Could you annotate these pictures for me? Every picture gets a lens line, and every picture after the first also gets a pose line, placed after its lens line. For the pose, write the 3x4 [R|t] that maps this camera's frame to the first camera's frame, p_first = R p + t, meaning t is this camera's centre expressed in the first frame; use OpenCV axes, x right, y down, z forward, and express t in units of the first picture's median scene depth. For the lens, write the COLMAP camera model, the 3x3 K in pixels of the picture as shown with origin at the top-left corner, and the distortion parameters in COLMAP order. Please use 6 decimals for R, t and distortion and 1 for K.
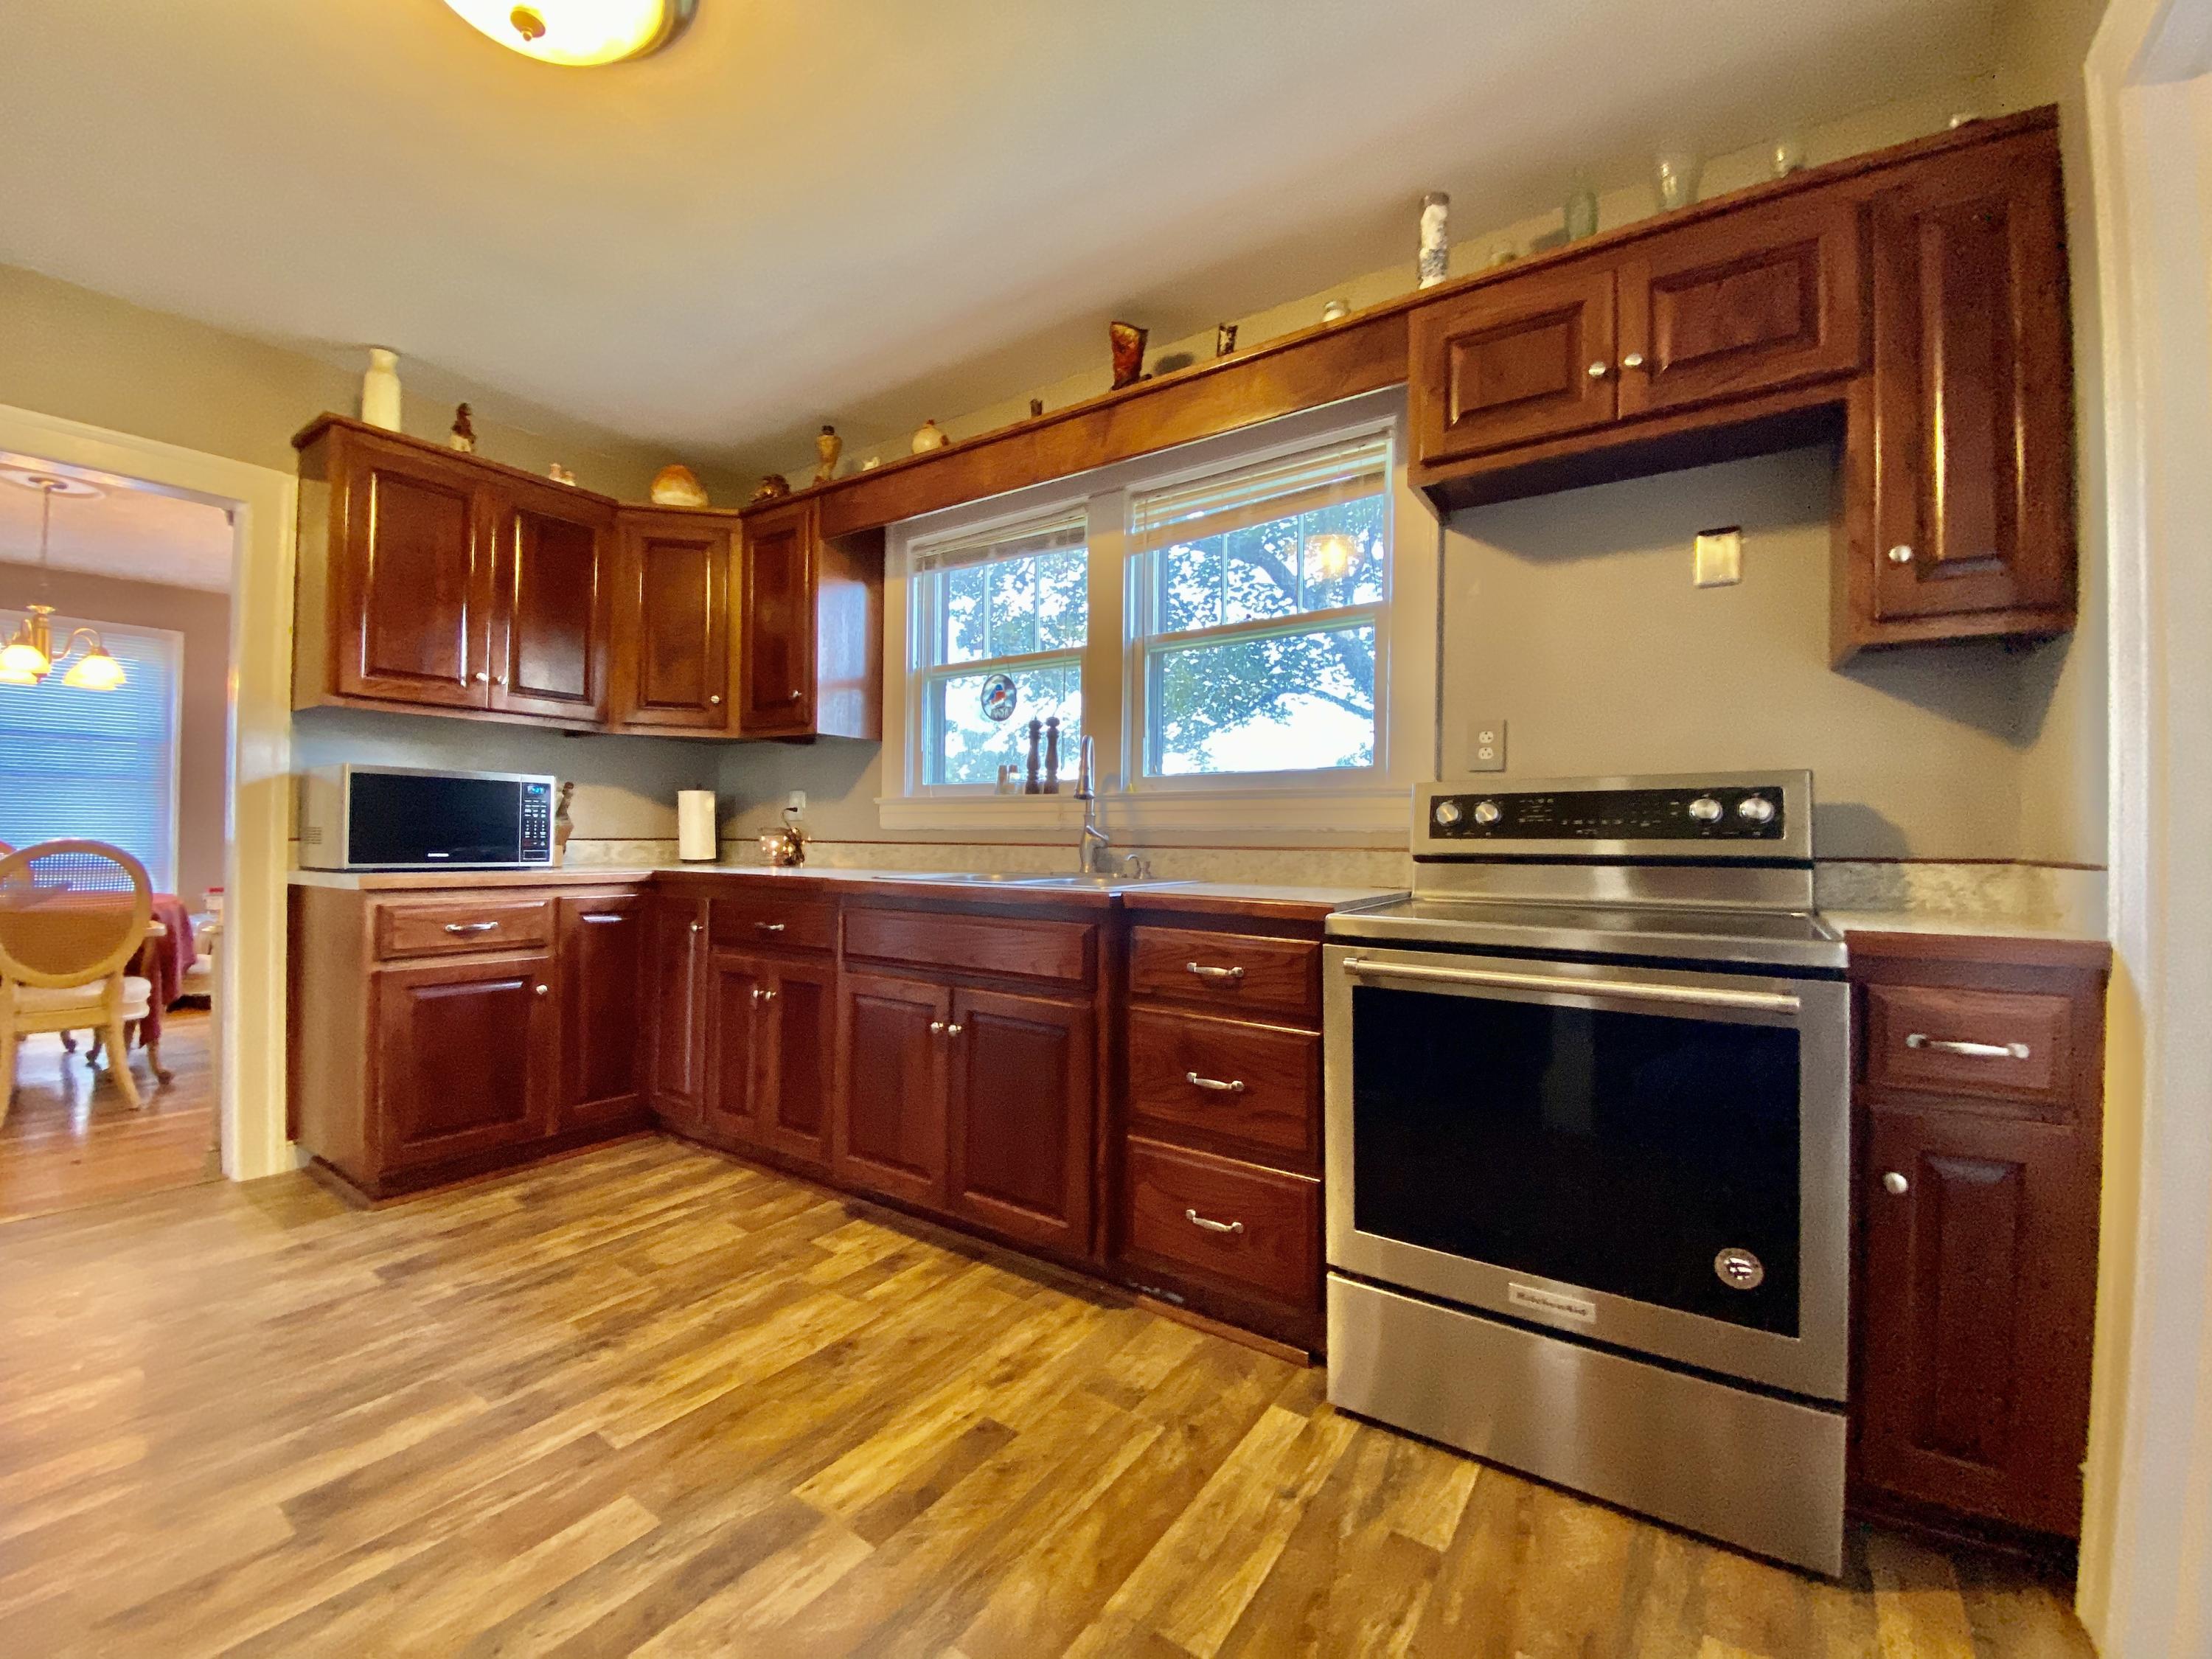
lens RADIAL K [[906.0, 0, 1117.9], [0, 906.0, 817.4], [0, 0, 1]] dist [0.002414, -0.007357]
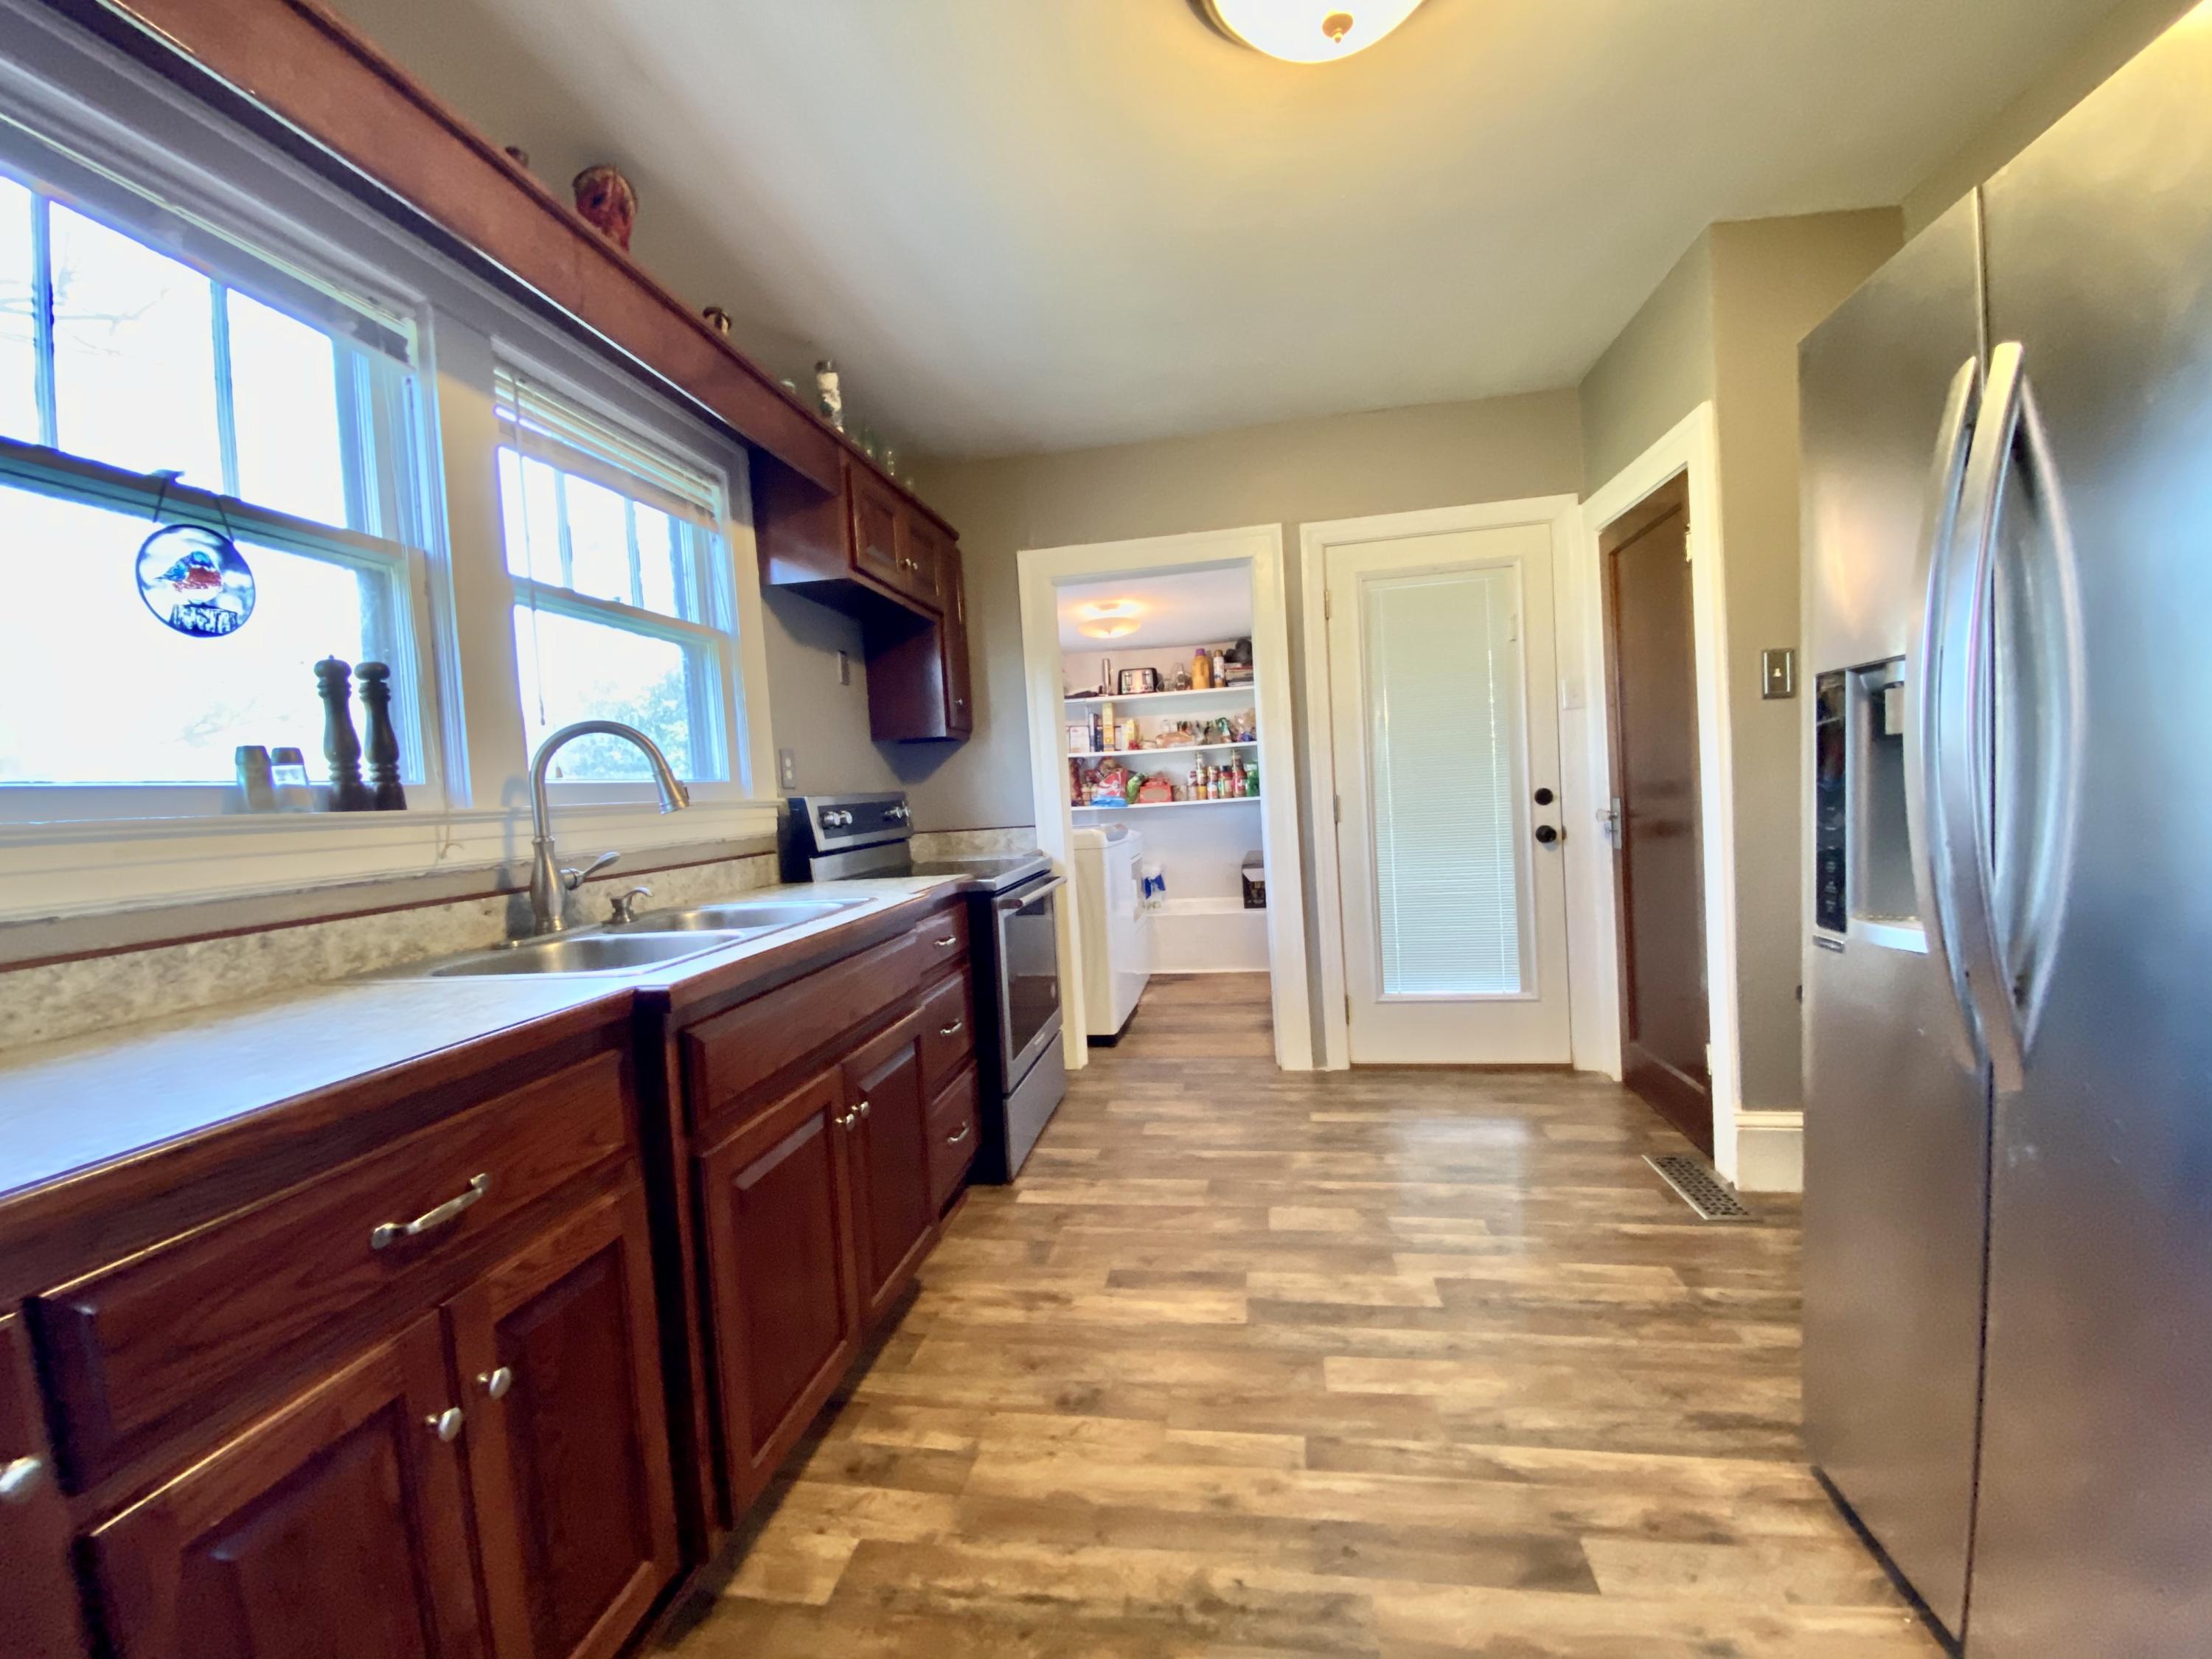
lens RADIAL K [[906.0, 0, 1110.7], [0, 906.0, 836.8], [0, 0, 1]] dist [0.002414, -0.007357]
pose [[-0.419527, -0.018202, 0.907561, -0.889120], [0.052184, 0.997662, 0.044131, -0.013357], [-0.906242, 0.065874, -0.417596, 1.024682]]
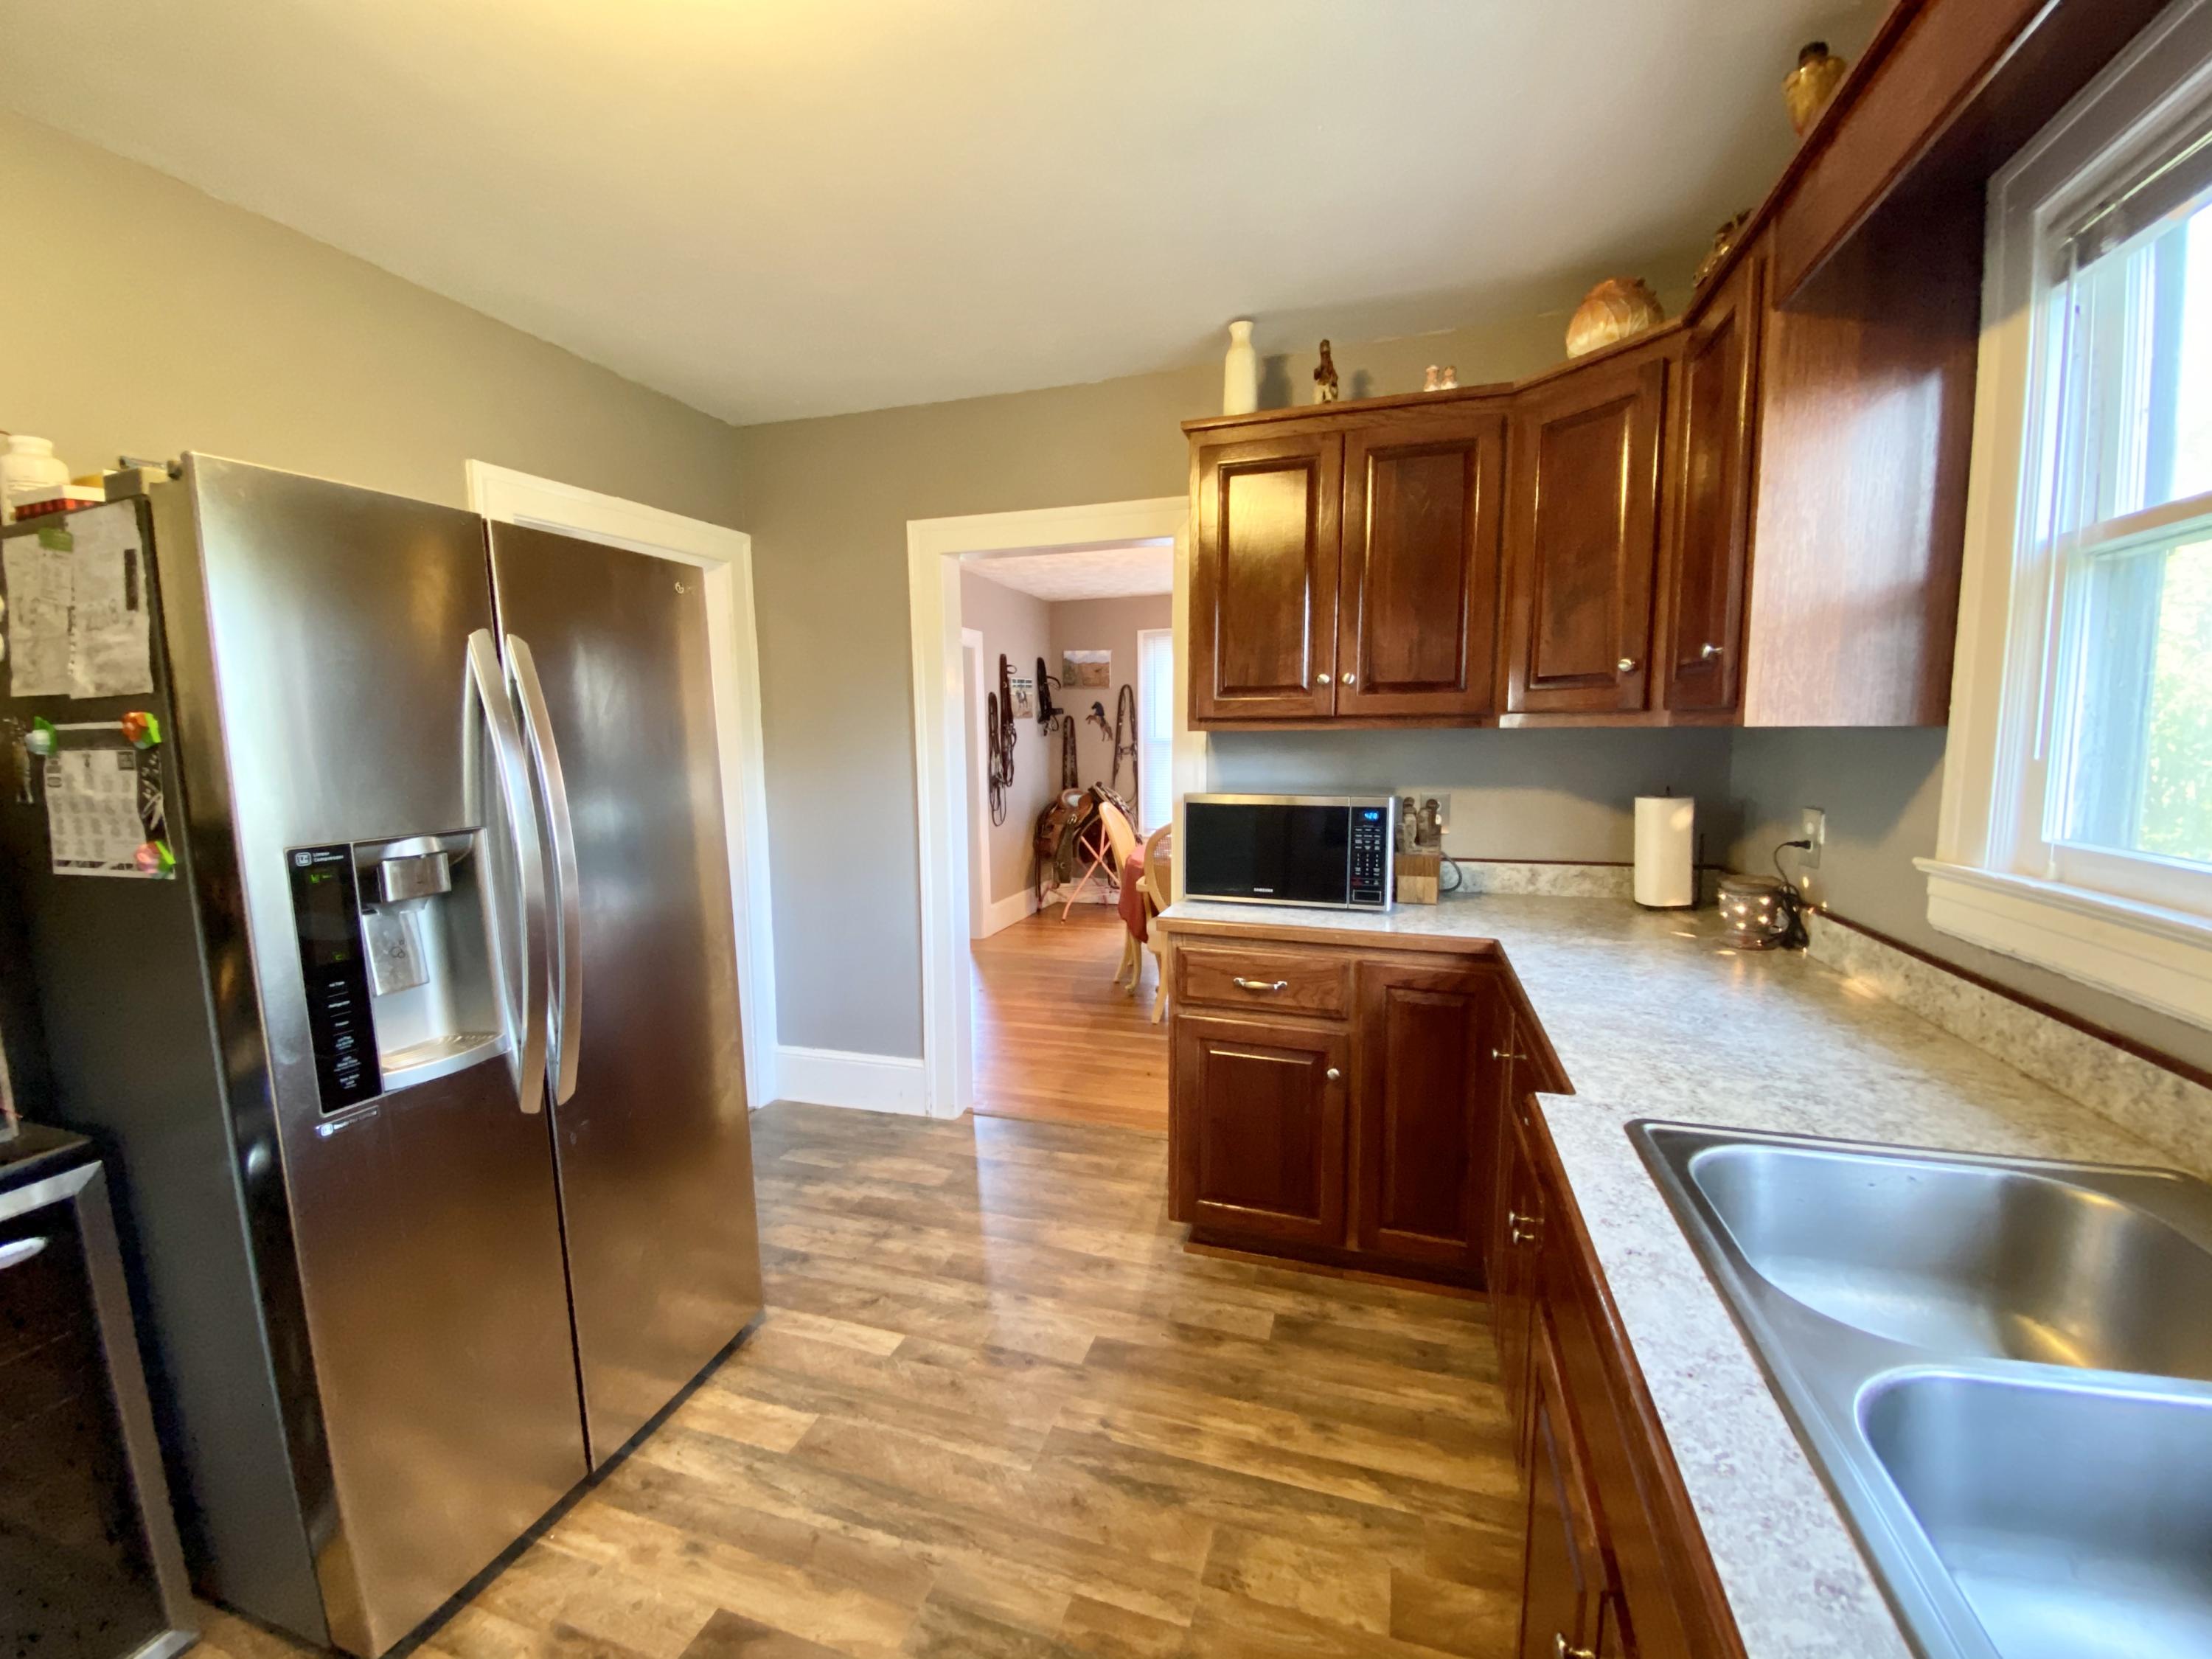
lens RADIAL K [[906.0, 0, 1108.7], [0, 906.0, 824.4], [0, 0, 1]] dist [0.002414, -0.007357]
pose [[0.281911, 0.080940, -0.956020, 0.058885], [0.025664, 0.995442, 0.091846, -0.122518], [0.959097, -0.050428, 0.278549, 0.688829]]
